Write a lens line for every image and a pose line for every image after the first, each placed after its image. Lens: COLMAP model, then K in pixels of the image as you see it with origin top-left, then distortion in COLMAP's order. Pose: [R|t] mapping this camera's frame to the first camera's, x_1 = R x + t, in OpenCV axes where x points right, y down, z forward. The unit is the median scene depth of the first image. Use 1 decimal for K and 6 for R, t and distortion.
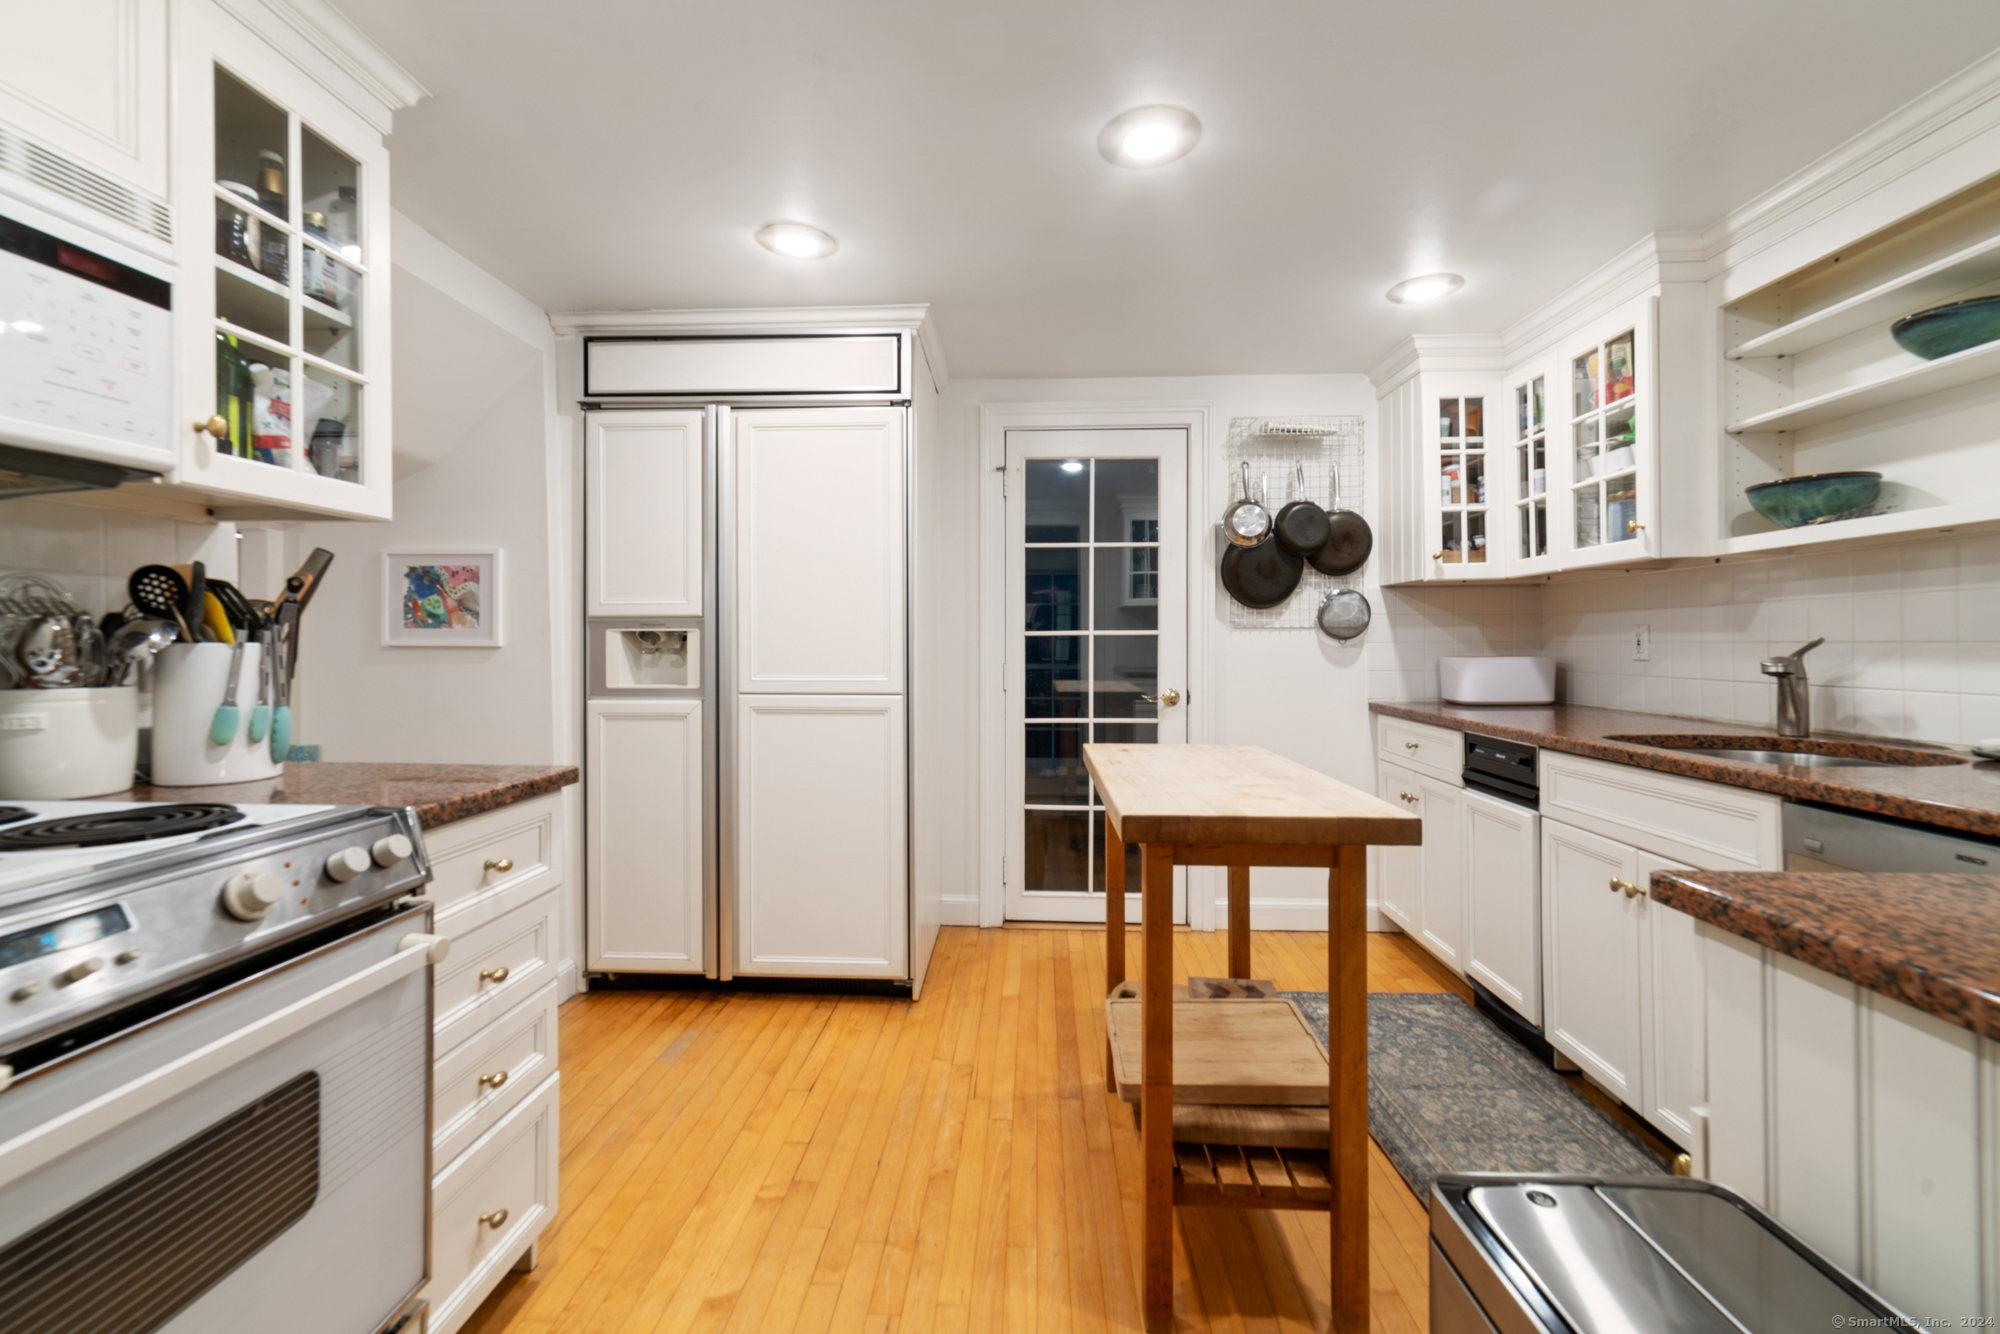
lens RADIAL K [[785.7, 0, 998.7], [0, 785.7, 646.9], [0, 0, 1]] dist [-0.006548, 0.003036]
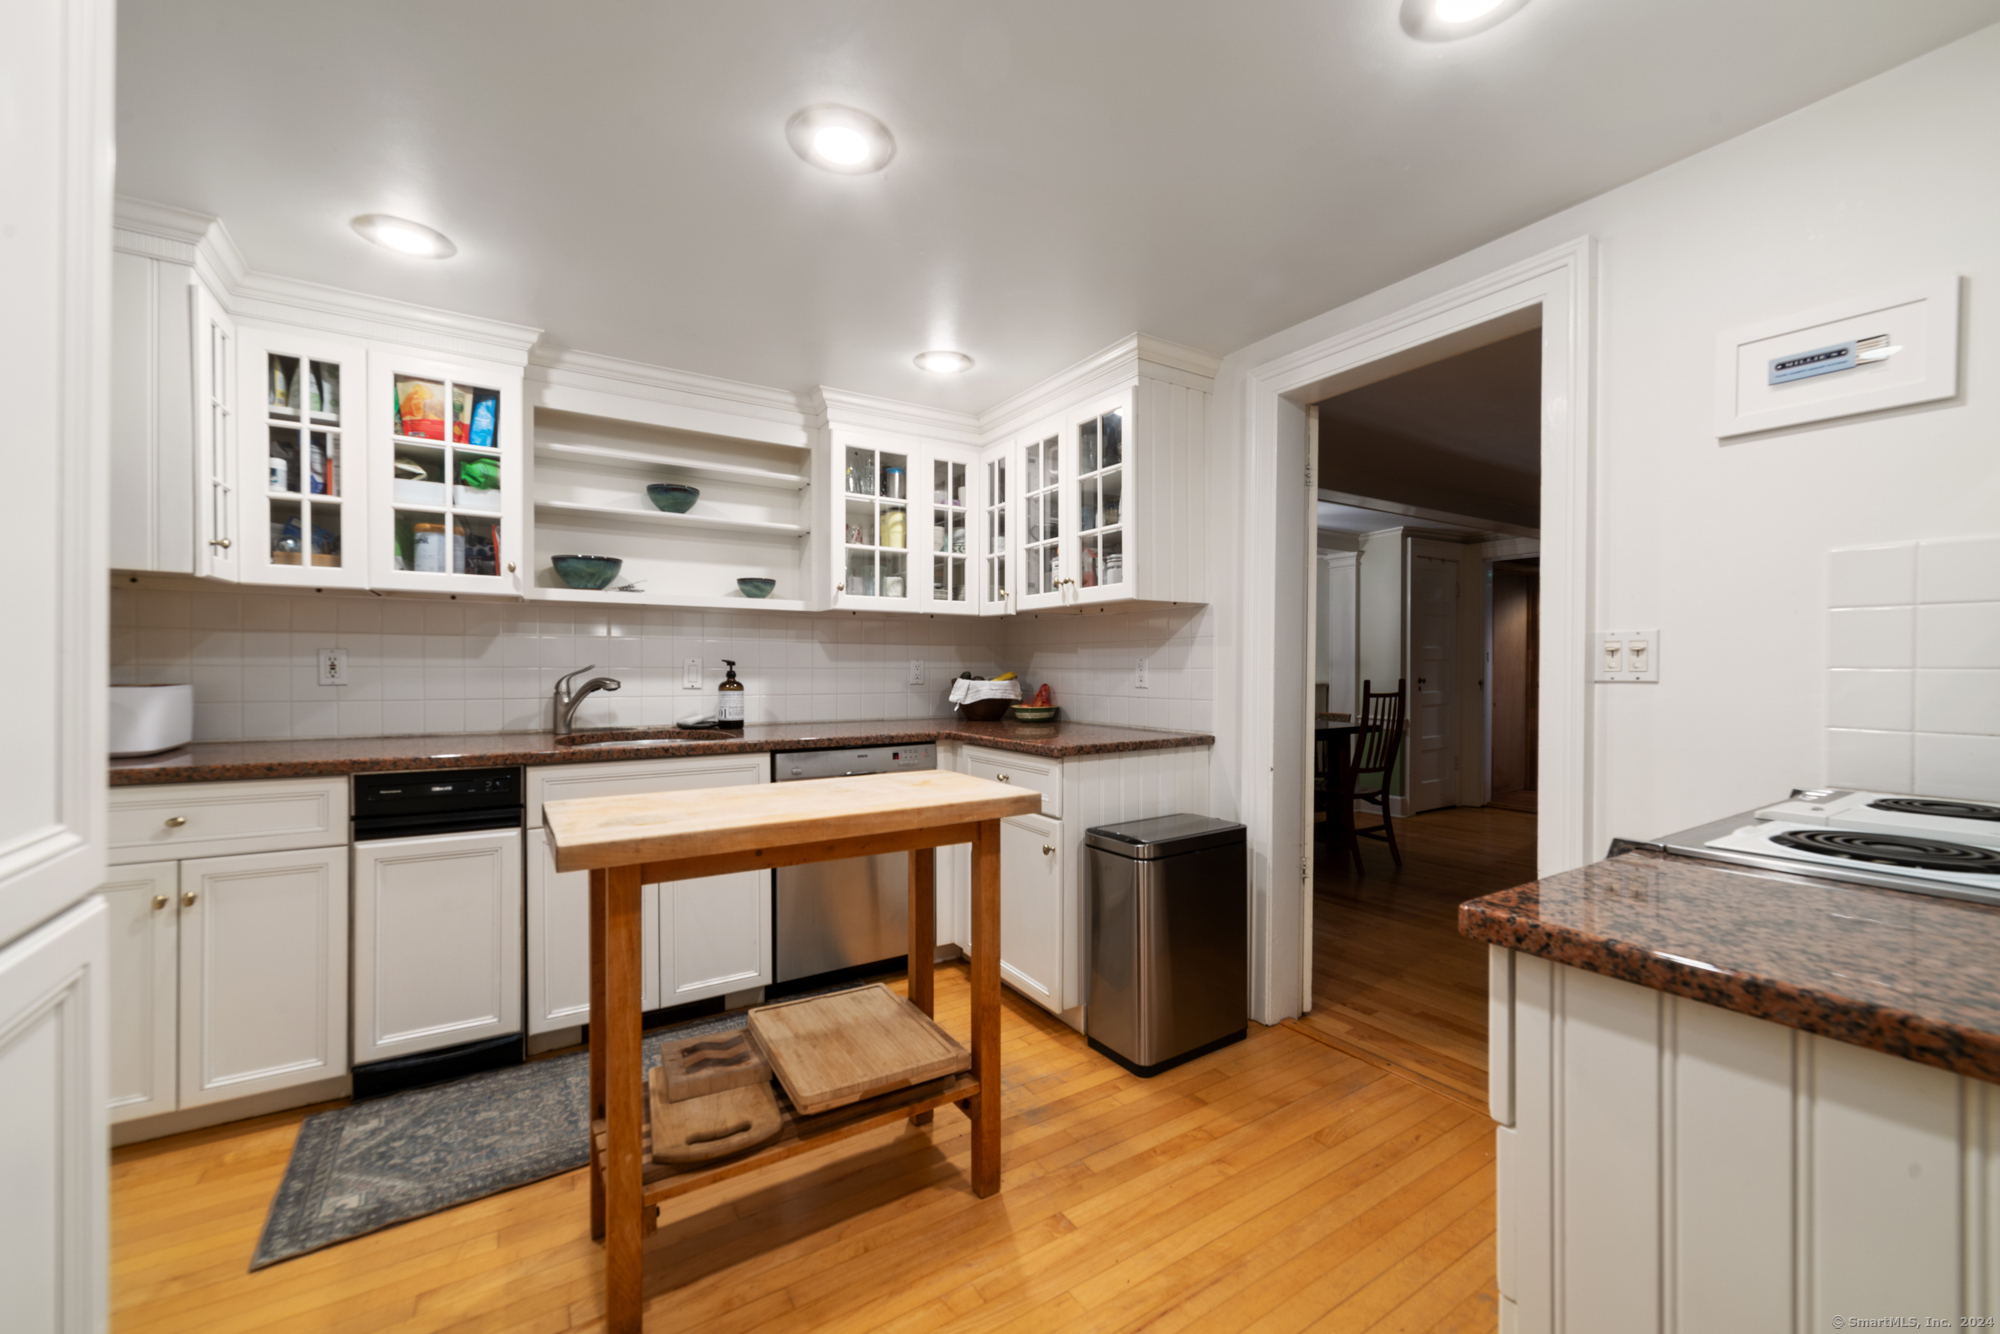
lens RADIAL K [[785.7, 0, 998.7], [0, 785.7, 674.1], [0, 0, 1]] dist [-0.006548, 0.003036]
pose [[-0.575996, -0.005090, 0.817437, -0.511811], [-0.000740, 0.999983, 0.005705, -0.002635], [-0.817452, 0.002681, -0.575990, 1.013131]]
